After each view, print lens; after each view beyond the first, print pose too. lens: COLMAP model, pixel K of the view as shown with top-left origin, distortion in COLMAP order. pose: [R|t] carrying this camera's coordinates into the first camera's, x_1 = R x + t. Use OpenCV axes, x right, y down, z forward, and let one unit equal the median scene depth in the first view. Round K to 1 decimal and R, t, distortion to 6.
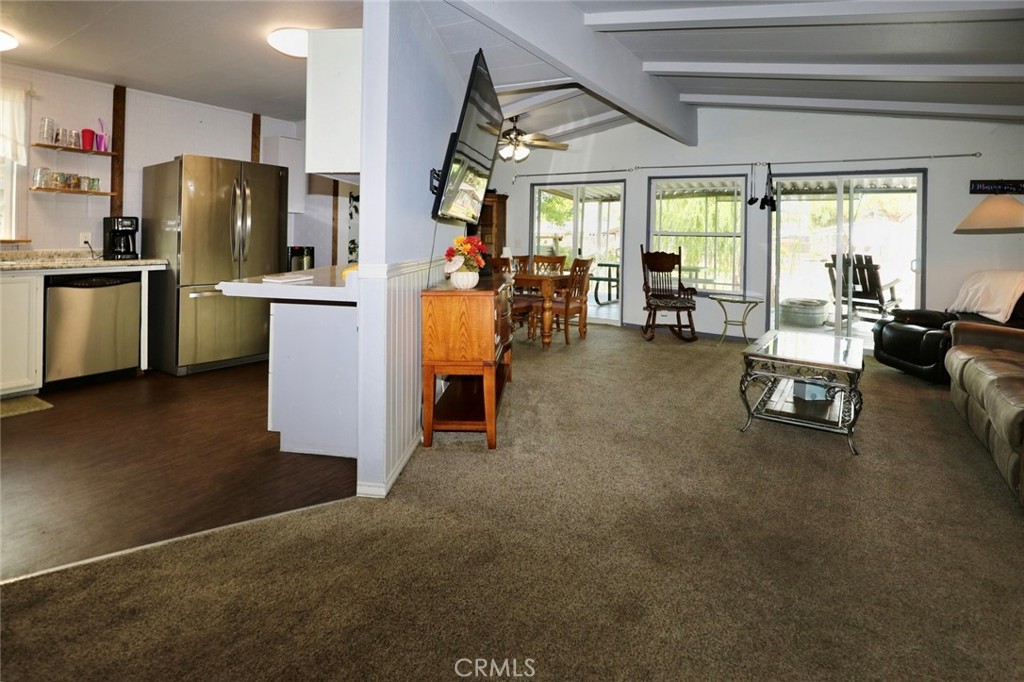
lens RADIAL K [[527.2, 0, 513.6], [0, 527.2, 235.8], [0, 0, 1]] dist [-0.033808, 0.000395]
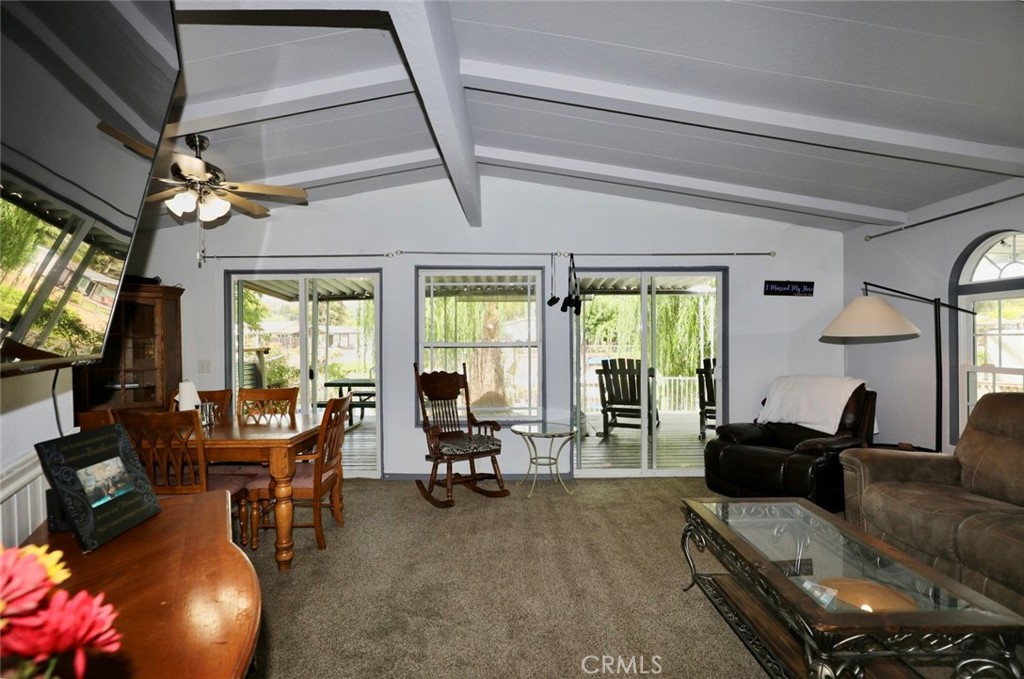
lens RADIAL K [[510.3, 0, 512.0], [0, 510.3, 339.5], [0, 0, 1]] dist [-0.030619, -0.000183]
pose [[0.837731, -0.032405, 0.545121, -0.013963], [0.026381, 0.999474, 0.018873, -0.024191], [-0.545446, -0.001430, 0.838145, 0.382616]]
